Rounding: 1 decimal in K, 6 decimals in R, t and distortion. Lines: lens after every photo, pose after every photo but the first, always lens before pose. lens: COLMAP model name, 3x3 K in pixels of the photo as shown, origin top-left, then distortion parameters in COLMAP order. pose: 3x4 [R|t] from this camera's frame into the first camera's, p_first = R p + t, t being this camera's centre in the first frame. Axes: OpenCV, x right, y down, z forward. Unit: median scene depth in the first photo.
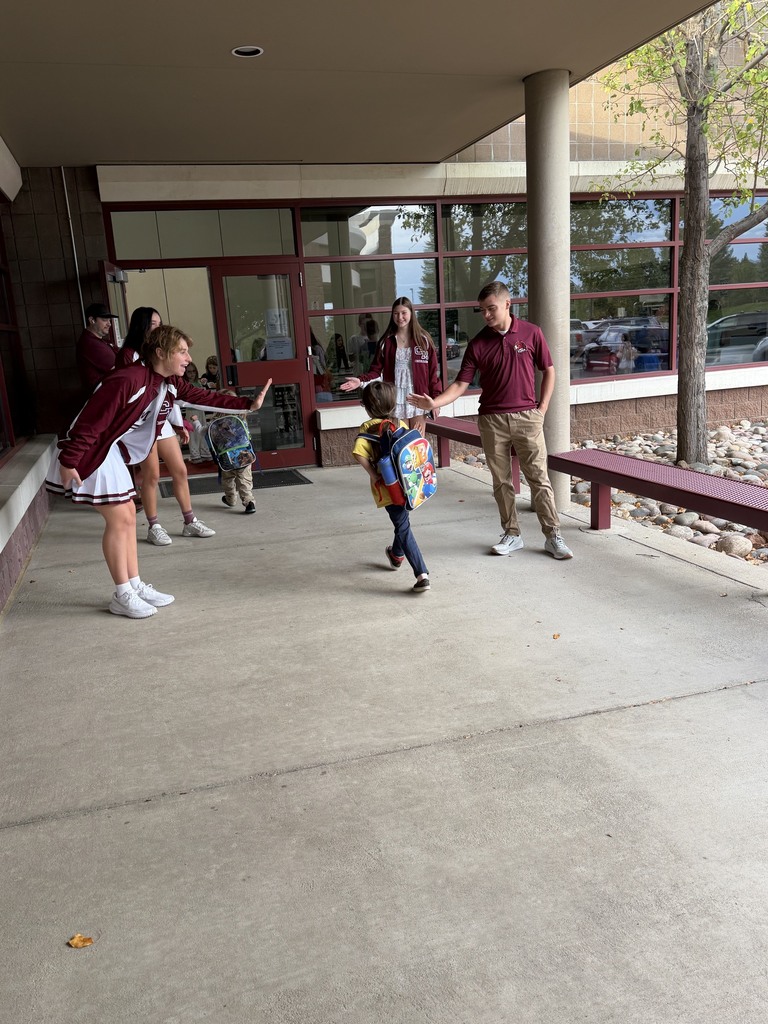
lens RADIAL K [[873.7, 0, 389.3], [0, 873.7, 544.3], [0, 0, 1]] dist [0.065896, -0.119966]
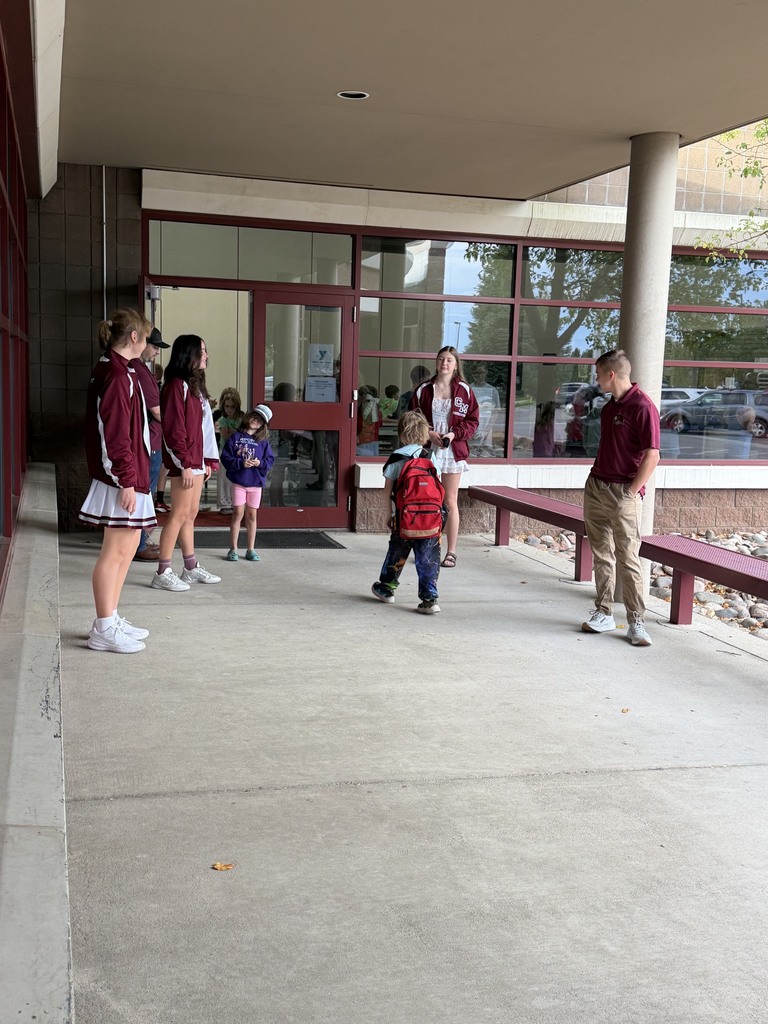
lens RADIAL K [[1242.2, 0, 406.9], [0, 1242.2, 509.7], [0, 0, 1]] dist [0.076196, 0.000000]
pose [[0.995367, 0.096054, 0.004160, -0.043398], [-0.094740, 0.987277, -0.127709, 0.046563], [-0.016374, 0.126723, 0.991803, -0.223852]]
